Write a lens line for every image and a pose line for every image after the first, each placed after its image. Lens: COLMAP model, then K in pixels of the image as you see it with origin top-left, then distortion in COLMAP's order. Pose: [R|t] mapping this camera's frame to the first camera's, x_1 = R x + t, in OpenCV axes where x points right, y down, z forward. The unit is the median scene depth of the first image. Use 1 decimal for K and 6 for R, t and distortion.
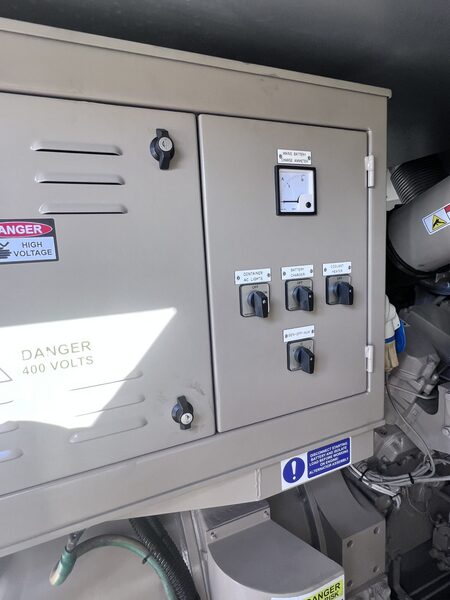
lens RADIAL K [[323.3, 0, 223.3], [0, 323.3, 297.6], [0, 0, 1]] dist [-0.003055, 0.001375]
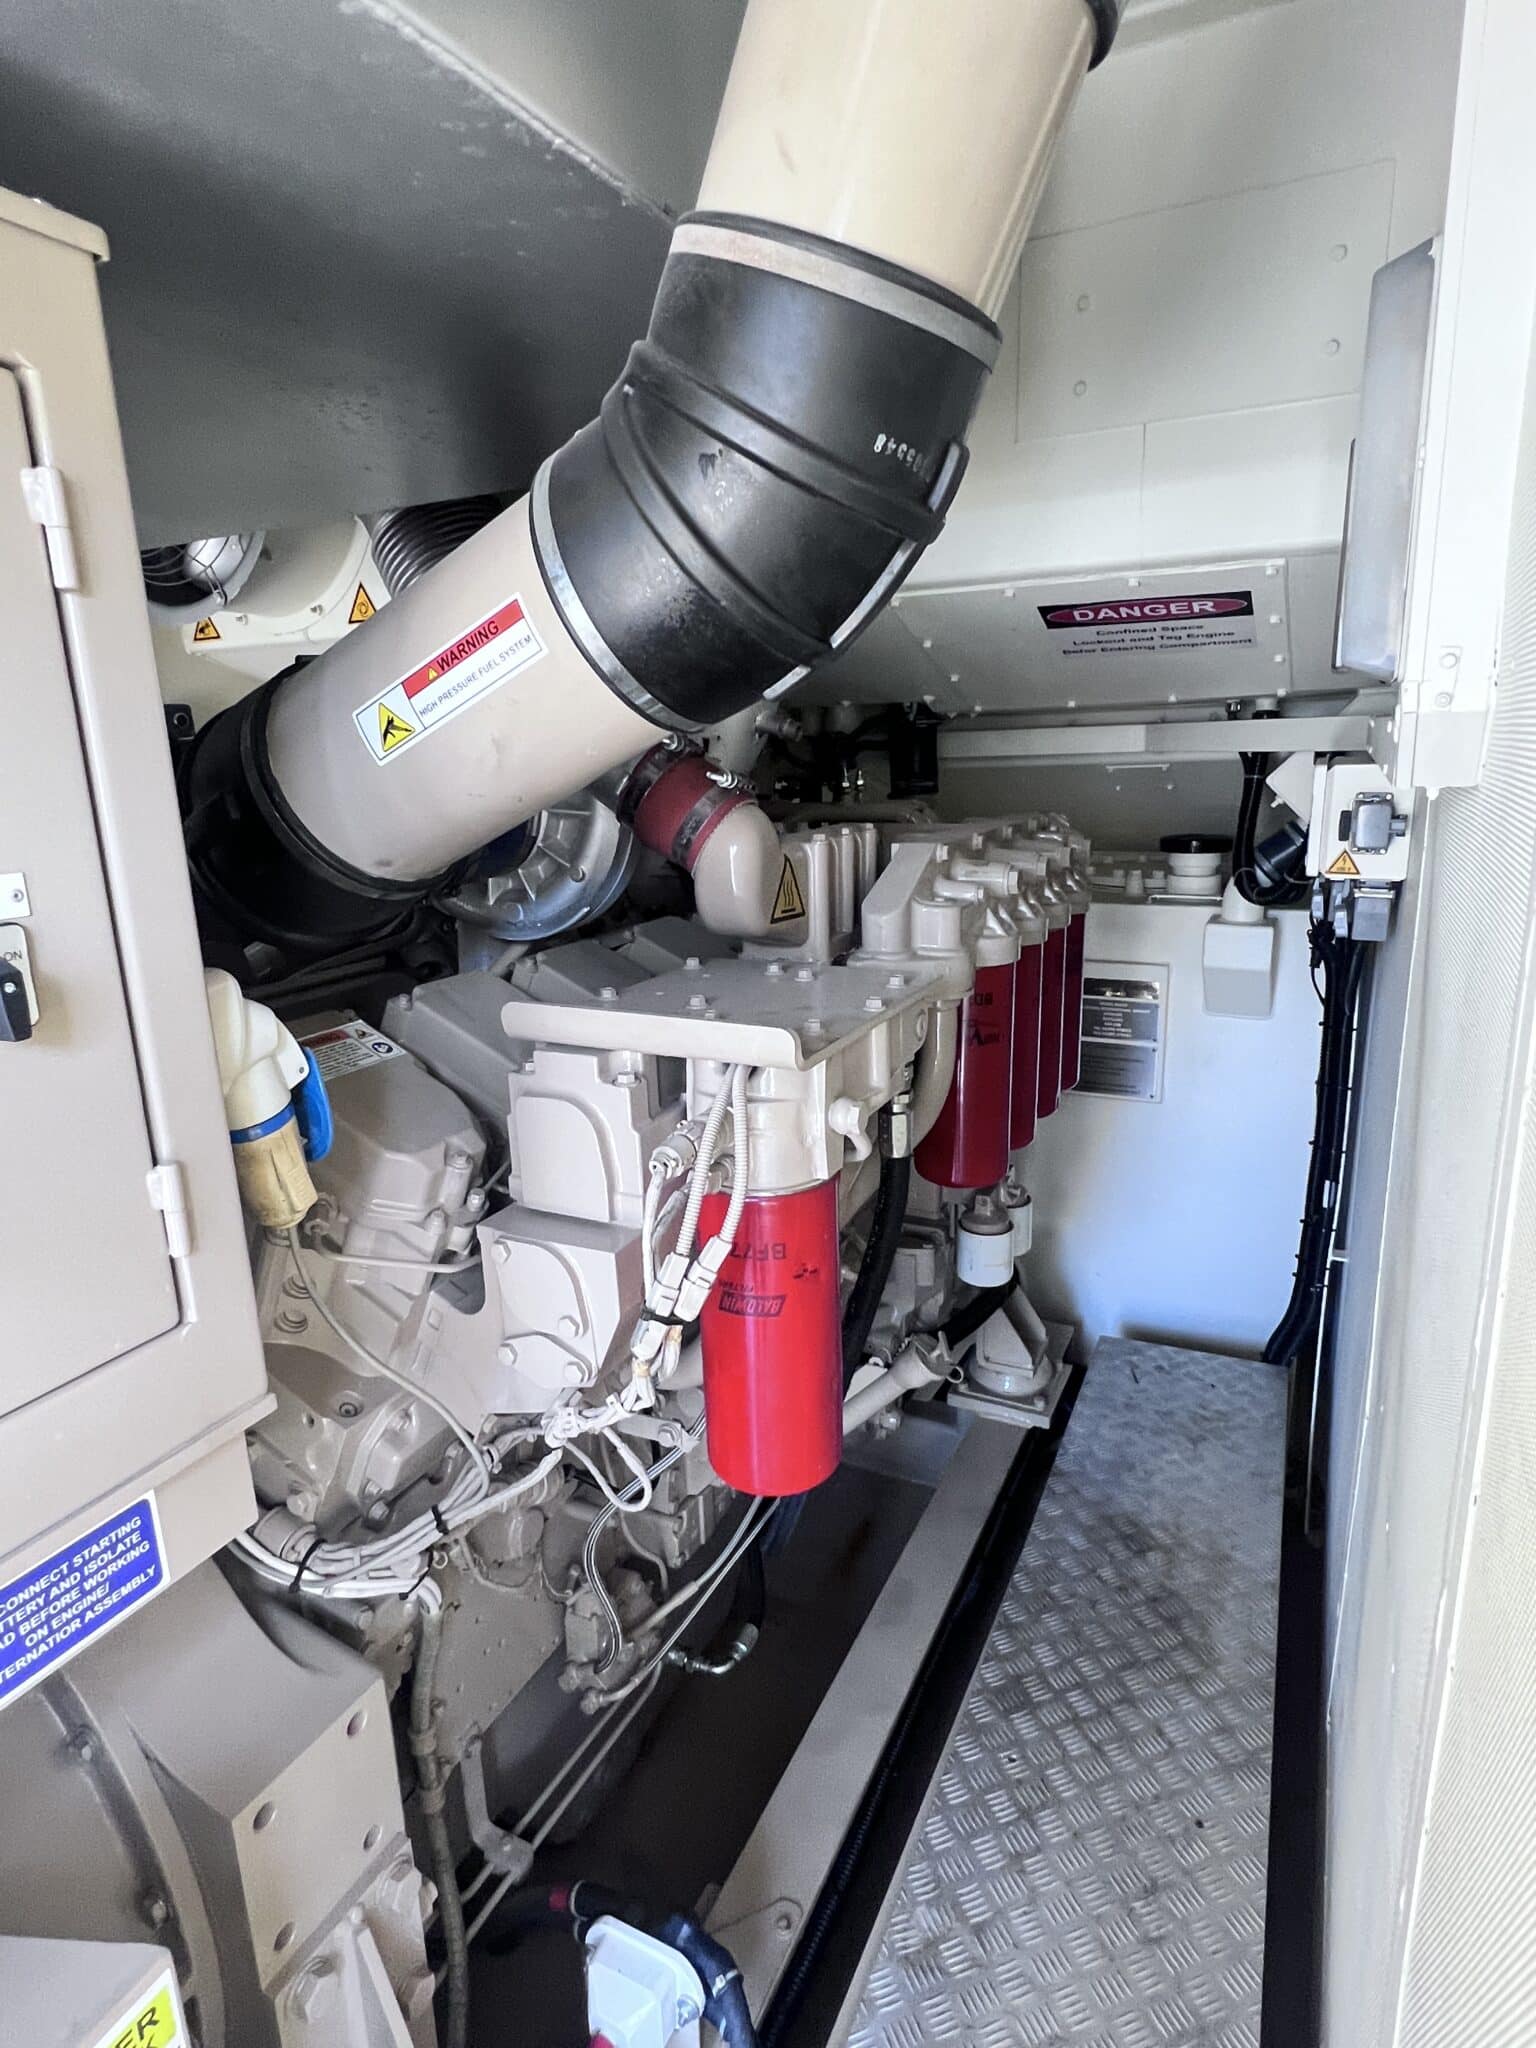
lens RADIAL K [[1103.5, 0, 762.2], [0, 1103.5, 1015.9], [0, 0, 1]] dist [-0.003055, 0.001375]
pose [[0.762597, -0.118618, 0.635906, 0.186915], [0.078955, 0.992762, 0.090499, -0.020034], [-0.642038, -0.018806, 0.766442, -0.051797]]
